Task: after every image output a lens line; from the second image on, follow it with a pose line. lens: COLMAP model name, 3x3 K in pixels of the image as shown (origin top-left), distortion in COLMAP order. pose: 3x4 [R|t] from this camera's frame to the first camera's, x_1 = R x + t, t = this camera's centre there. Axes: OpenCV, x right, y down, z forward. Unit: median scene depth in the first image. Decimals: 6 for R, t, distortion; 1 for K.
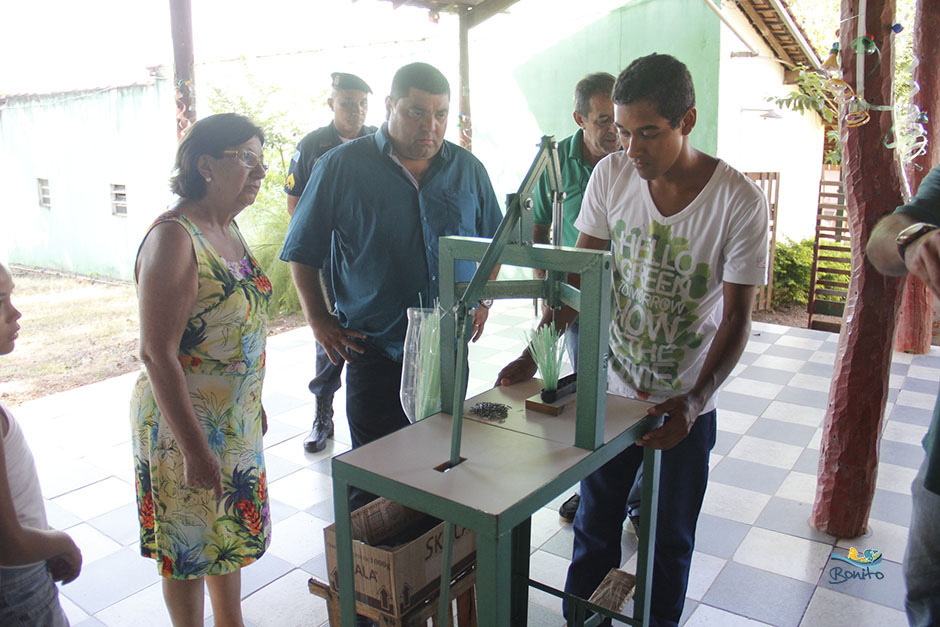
lens RADIAL K [[781.7, 0, 464.8], [0, 781.7, 297.3], [0, 0, 1]] dist [-0.174343, 0.140402]
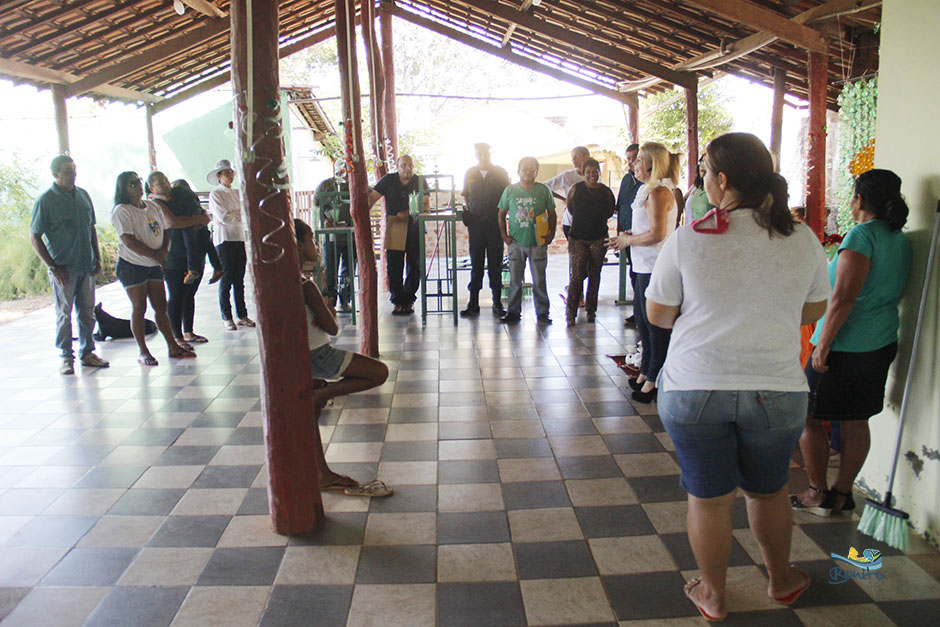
lens RADIAL K [[781.7, 0, 464.8], [0, 781.7, 297.3], [0, 0, 1]] dist [-0.174343, 0.140402]
pose [[0.799478, -0.112444, 0.590078, -0.308446], [0.141446, 0.989941, -0.002999, 0.099684], [-0.583805, 0.085862, 0.807341, -0.477575]]
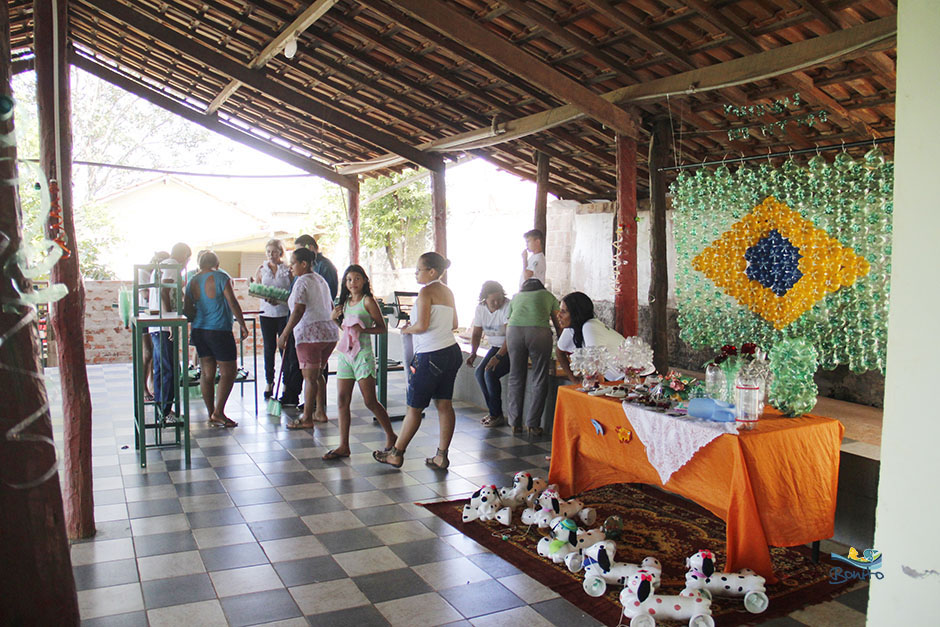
lens RADIAL K [[781.7, 0, 464.8], [0, 781.7, 297.3], [0, 0, 1]] dist [-0.174343, 0.140402]
pose [[0.463578, -0.041464, 0.885085, -0.265540], [0.172394, 0.984036, -0.044195, 0.067863], [-0.869123, 0.173072, 0.463326, -0.333752]]
